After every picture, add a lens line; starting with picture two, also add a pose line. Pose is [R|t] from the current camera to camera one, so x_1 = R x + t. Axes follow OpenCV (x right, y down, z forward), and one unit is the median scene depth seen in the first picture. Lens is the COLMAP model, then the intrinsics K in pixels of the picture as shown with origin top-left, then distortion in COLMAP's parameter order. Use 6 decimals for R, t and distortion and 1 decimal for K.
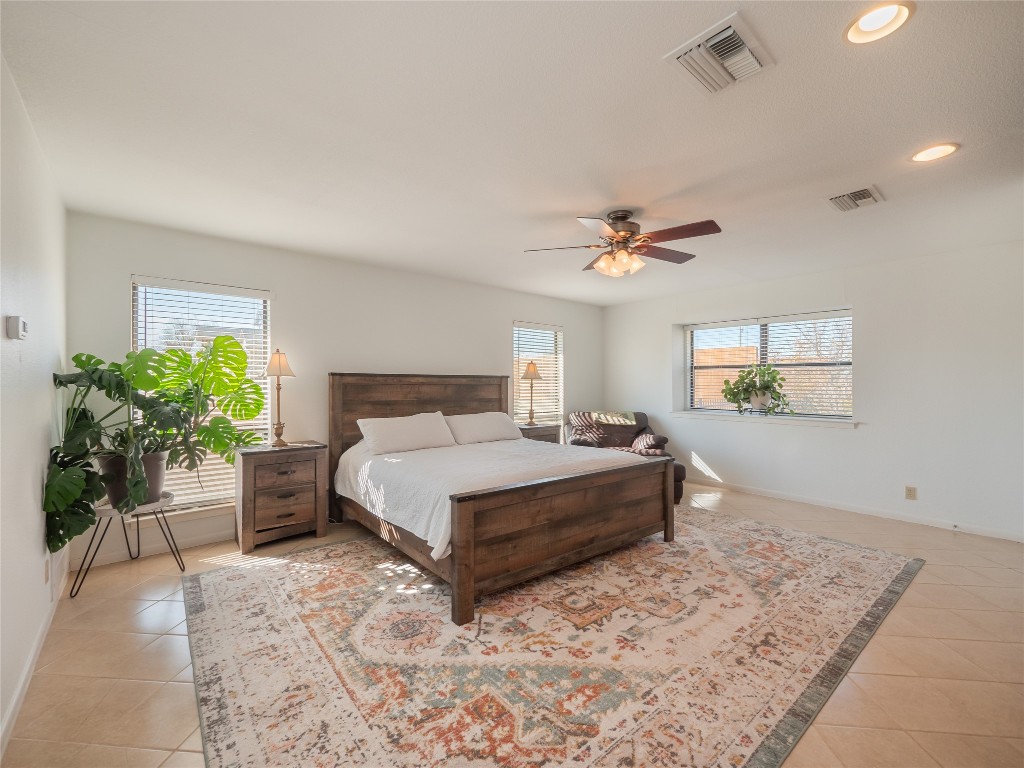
lens RADIAL K [[431.7, 0, 507.1], [0, 431.7, 383.4], [0, 0, 1]] dist [-0.000844, 0.000346]
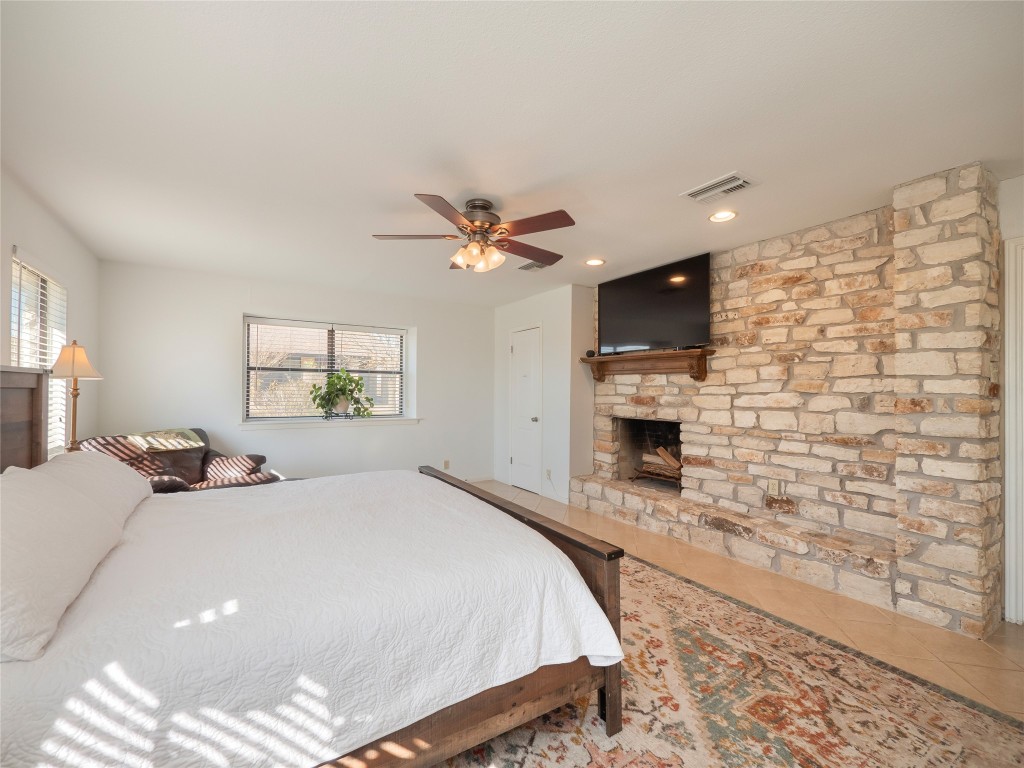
lens RADIAL K [[431.7, 0, 506.9], [0, 431.7, 385.9], [0, 0, 1]] dist [-0.000844, 0.000346]
pose [[0.151325, 0.005880, 0.988467, -1.249396], [-0.004324, 0.999977, -0.005287, -0.001369], [-0.988475, -0.003474, 0.151347, 1.593835]]
